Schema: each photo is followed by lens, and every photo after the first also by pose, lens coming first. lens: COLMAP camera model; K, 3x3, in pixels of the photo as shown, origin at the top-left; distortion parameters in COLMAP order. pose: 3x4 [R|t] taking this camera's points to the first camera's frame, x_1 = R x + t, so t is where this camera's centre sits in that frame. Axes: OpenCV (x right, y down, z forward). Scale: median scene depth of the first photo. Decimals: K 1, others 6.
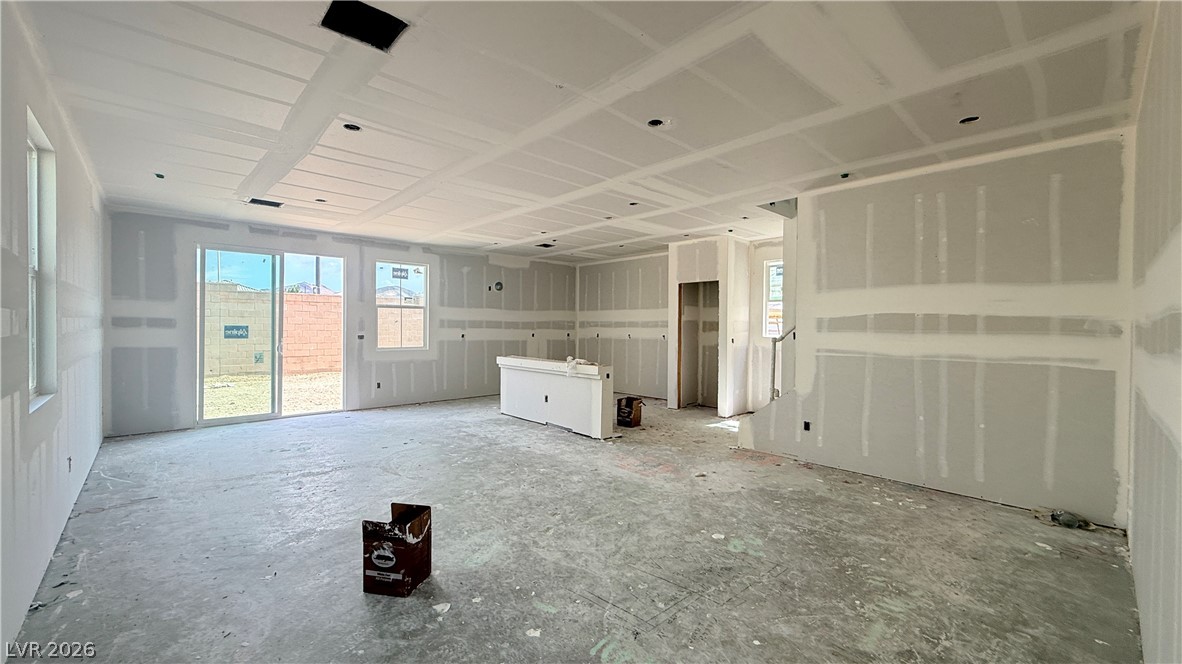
lens RADIAL K [[471.2, 0, 589.0], [0, 471.2, 329.9], [0, 0, 1]] dist [0.008908, -0.000128]
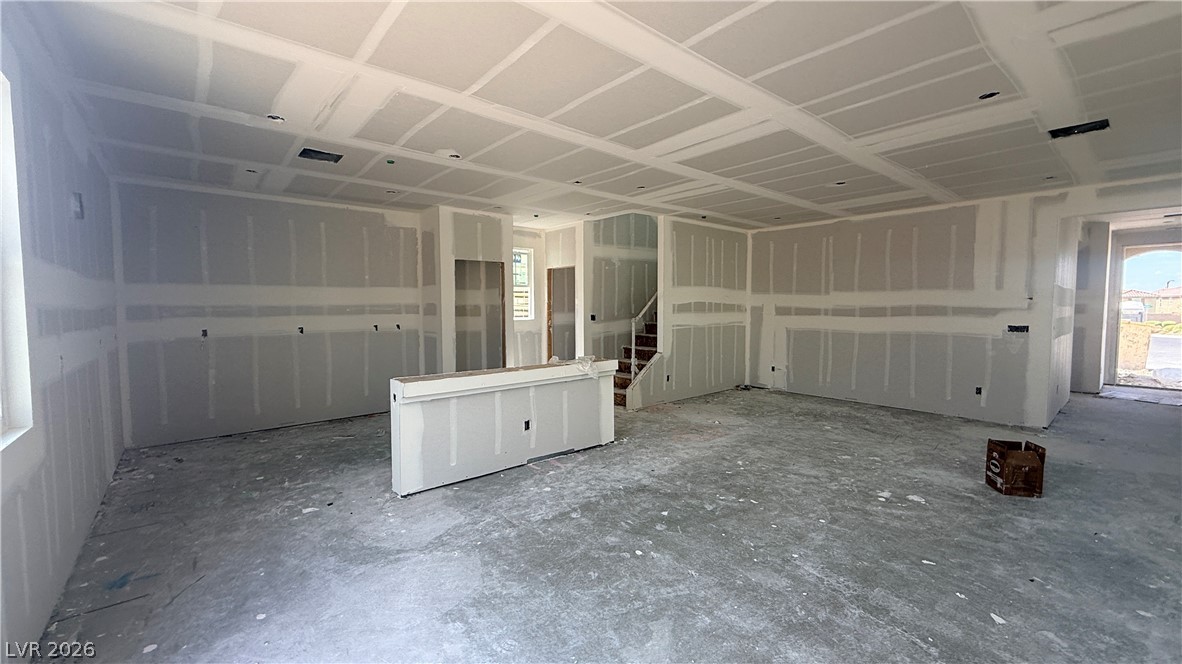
lens RADIAL K [[471.2, 0, 588.8], [0, 471.2, 333.0], [0, 0, 1]] dist [0.008908, -0.000128]
pose [[0.037435, -0.067692, 0.997004, -1.017863], [0.012095, 0.997661, 0.067283, -0.038341], [-0.999226, 0.009540, 0.038166, 1.214887]]
